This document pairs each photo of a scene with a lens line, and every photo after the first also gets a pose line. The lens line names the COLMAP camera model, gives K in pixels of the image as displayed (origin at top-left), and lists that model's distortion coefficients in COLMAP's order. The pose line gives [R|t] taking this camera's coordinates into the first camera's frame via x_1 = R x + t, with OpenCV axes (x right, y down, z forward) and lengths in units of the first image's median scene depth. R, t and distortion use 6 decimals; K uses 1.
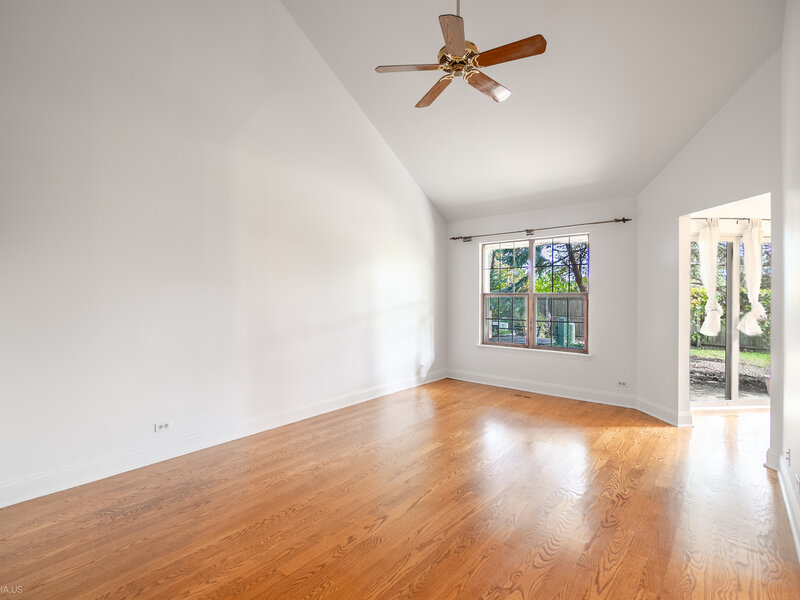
lens RADIAL K [[384.9, 0, 390.7], [0, 384.9, 300.4], [0, 0, 1]] dist [-0.003611, -0.000123]
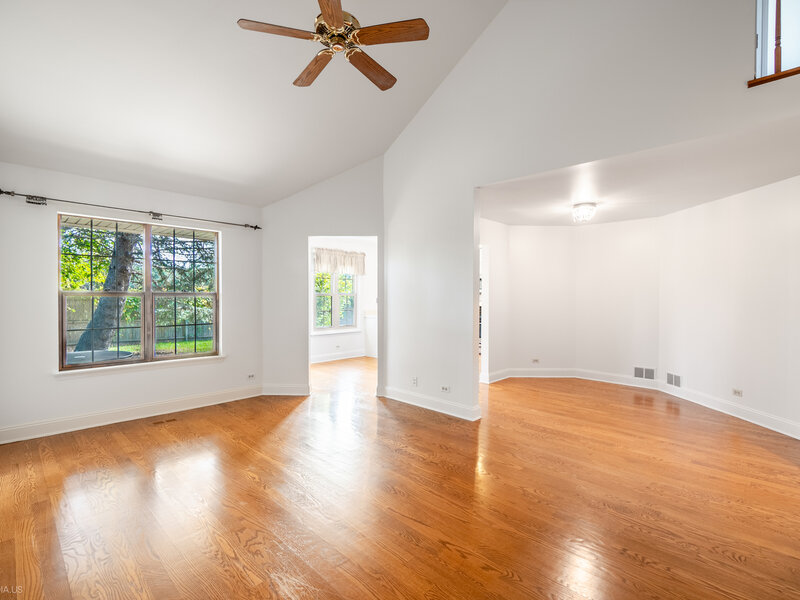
lens RADIAL K [[384.9, 0, 390.7], [0, 384.9, 300.4], [0, 0, 1]] dist [-0.003611, -0.000123]
pose [[0.063851, -0.013462, 0.997869, -0.484264], [0.006190, 0.999895, 0.013093, -0.011270], [-0.997940, 0.005341, 0.063928, 0.556630]]
